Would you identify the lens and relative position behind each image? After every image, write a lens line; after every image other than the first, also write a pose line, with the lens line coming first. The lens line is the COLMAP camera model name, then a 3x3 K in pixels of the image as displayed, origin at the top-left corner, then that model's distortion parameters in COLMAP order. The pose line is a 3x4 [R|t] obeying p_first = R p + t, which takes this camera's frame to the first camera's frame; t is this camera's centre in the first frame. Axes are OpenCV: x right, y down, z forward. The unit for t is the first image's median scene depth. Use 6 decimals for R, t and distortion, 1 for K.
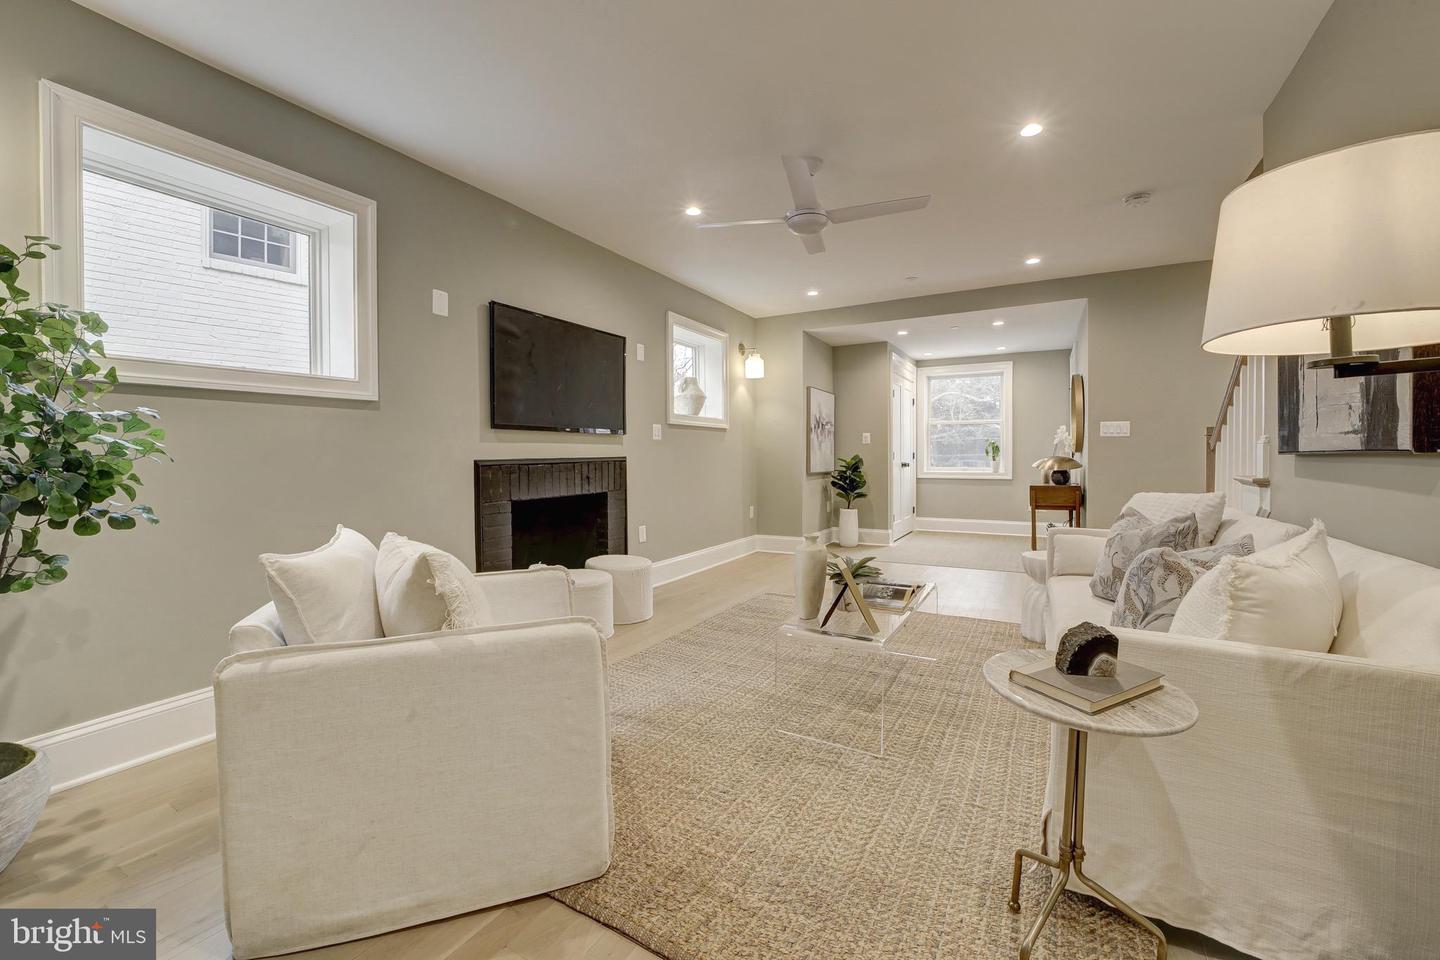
lens RADIAL K [[572.8, 0, 720.0], [0, 572.8, 480.0], [0, 0, 1]] dist [-0.044112, 0.012579]
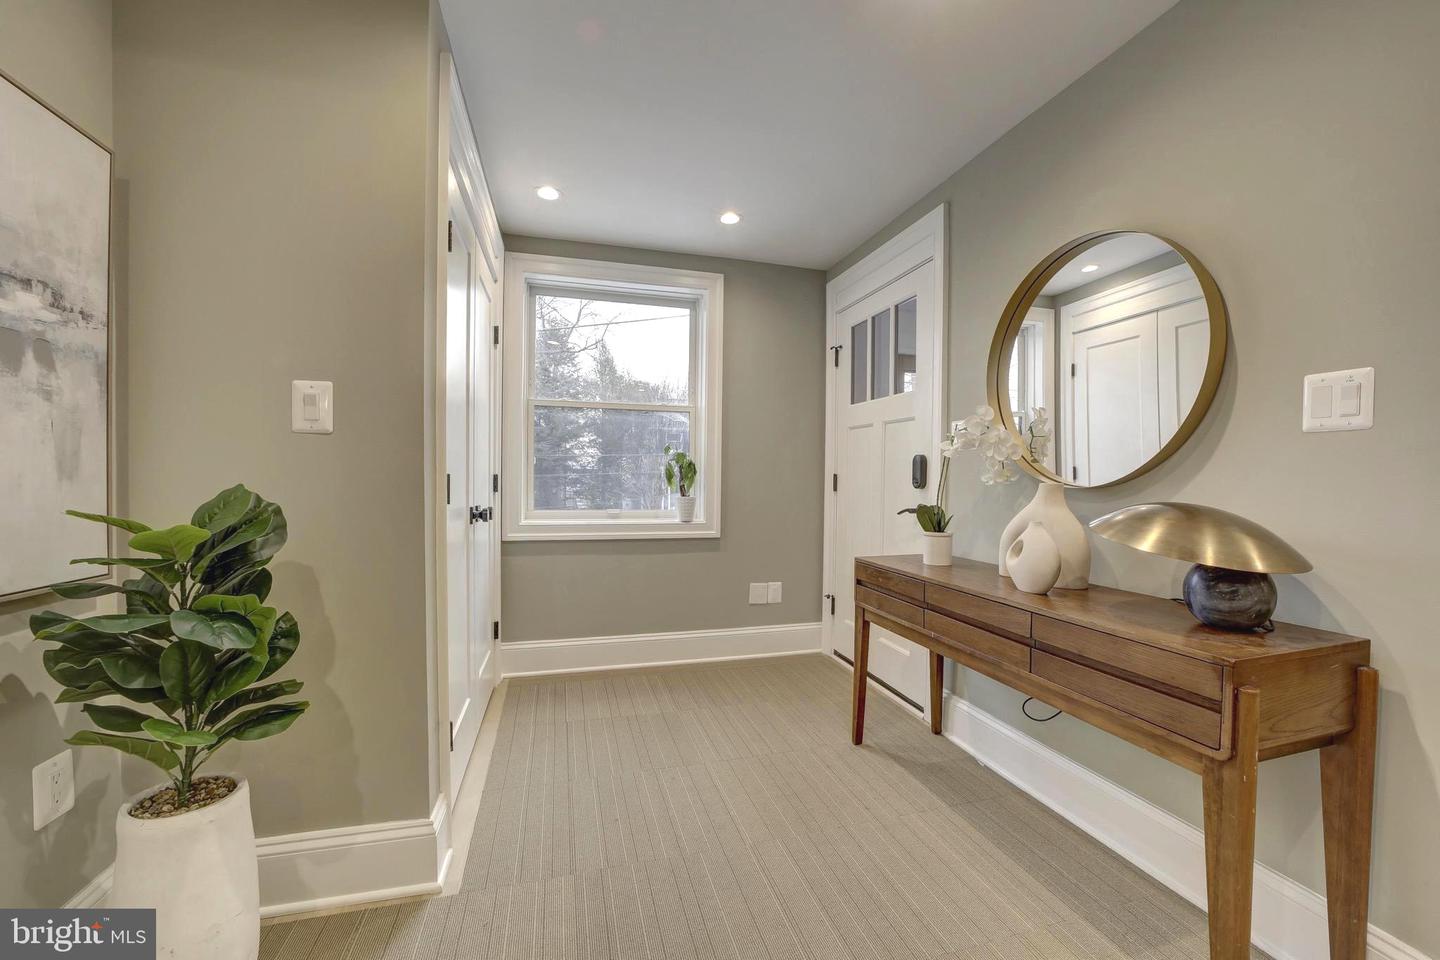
lens RADIAL K [[572.8, 0, 720.0], [0, 572.8, 480.0], [0, 0, 1]] dist [-0.044112, 0.012579]
pose [[0.714414, 0.004976, 0.699706, 0.193679], [0.019068, 0.999465, -0.026576, -0.033860], [-0.699464, 0.032328, 0.713937, 0.663841]]
